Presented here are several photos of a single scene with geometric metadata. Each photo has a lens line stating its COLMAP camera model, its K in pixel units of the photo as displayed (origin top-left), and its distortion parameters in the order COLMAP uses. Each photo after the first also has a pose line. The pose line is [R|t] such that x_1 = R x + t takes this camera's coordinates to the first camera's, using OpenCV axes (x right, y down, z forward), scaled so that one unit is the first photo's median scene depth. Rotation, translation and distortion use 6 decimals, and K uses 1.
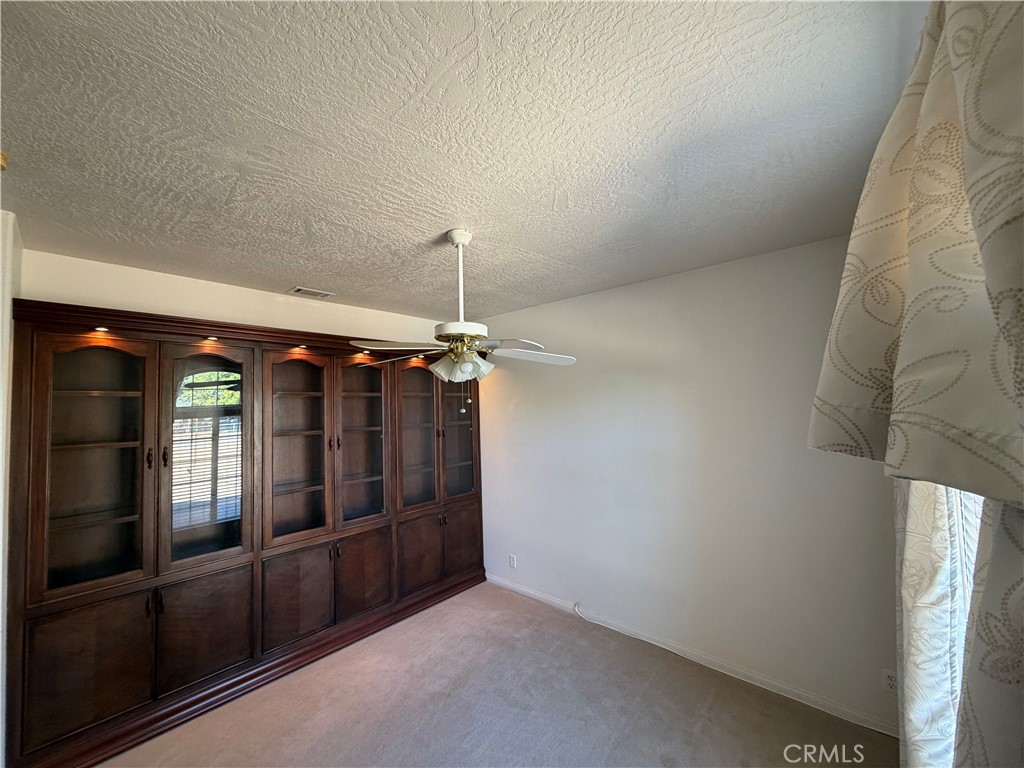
lens RADIAL K [[409.3, 0, 511.2], [0, 409.3, 385.7], [0, 0, 1]] dist [0.000787, -0.000429]
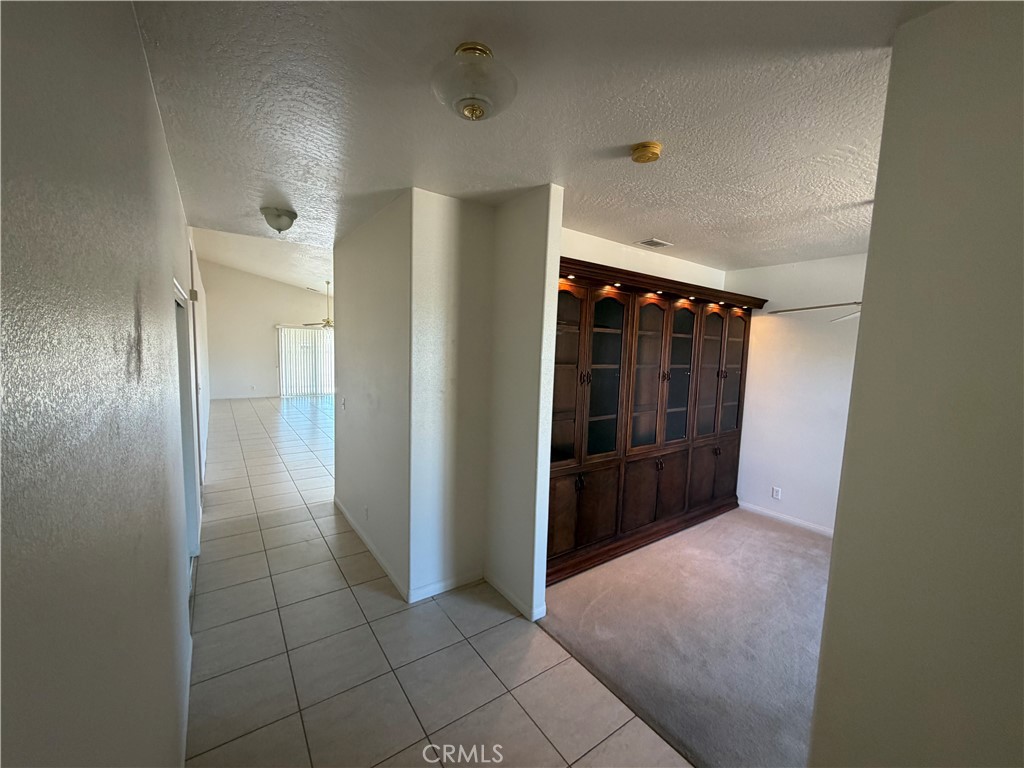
lens RADIAL K [[409.3, 0, 509.4], [0, 409.3, 385.5], [0, 0, 1]] dist [0.000787, -0.000429]
pose [[0.974679, 0.074436, -0.210856, -0.565988], [-0.044285, 0.988547, 0.144268, 0.015151], [0.219180, -0.131278, 0.966813, -0.220265]]
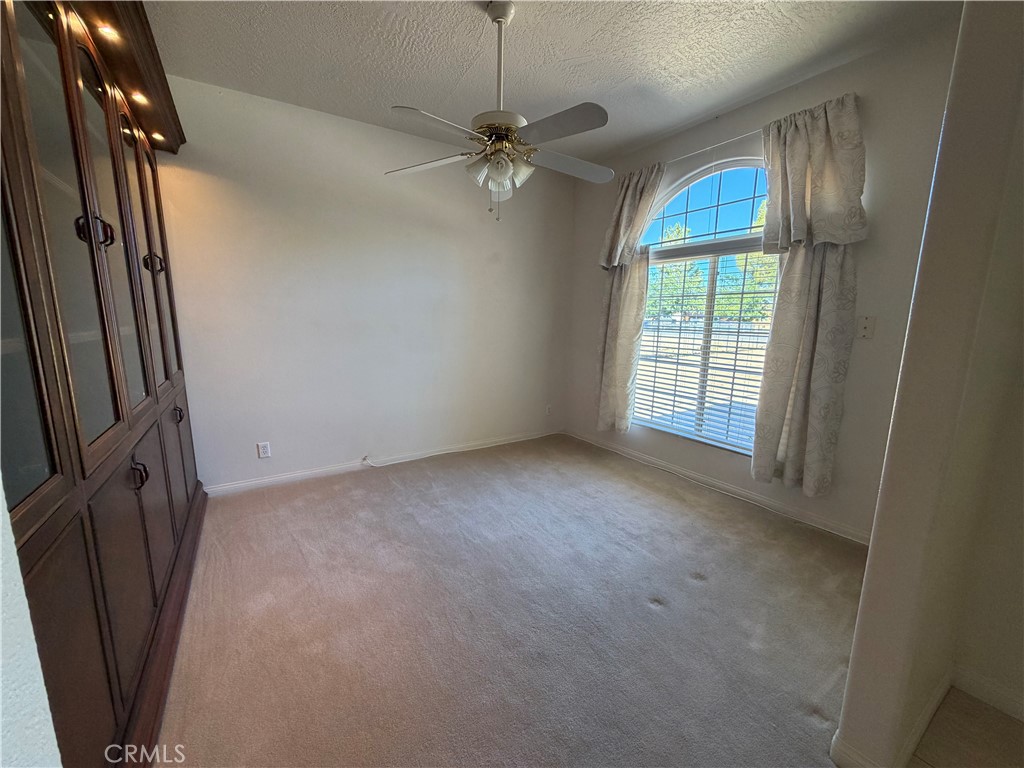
lens RADIAL K [[409.3, 0, 510.5], [0, 409.3, 387.0], [0, 0, 1]] dist [0.000787, -0.000429]
pose [[0.271833, -0.137927, 0.952409, -0.678591], [-0.058332, 0.985495, 0.159367, 0.188732], [-0.960575, -0.098877, 0.259844, 0.428560]]
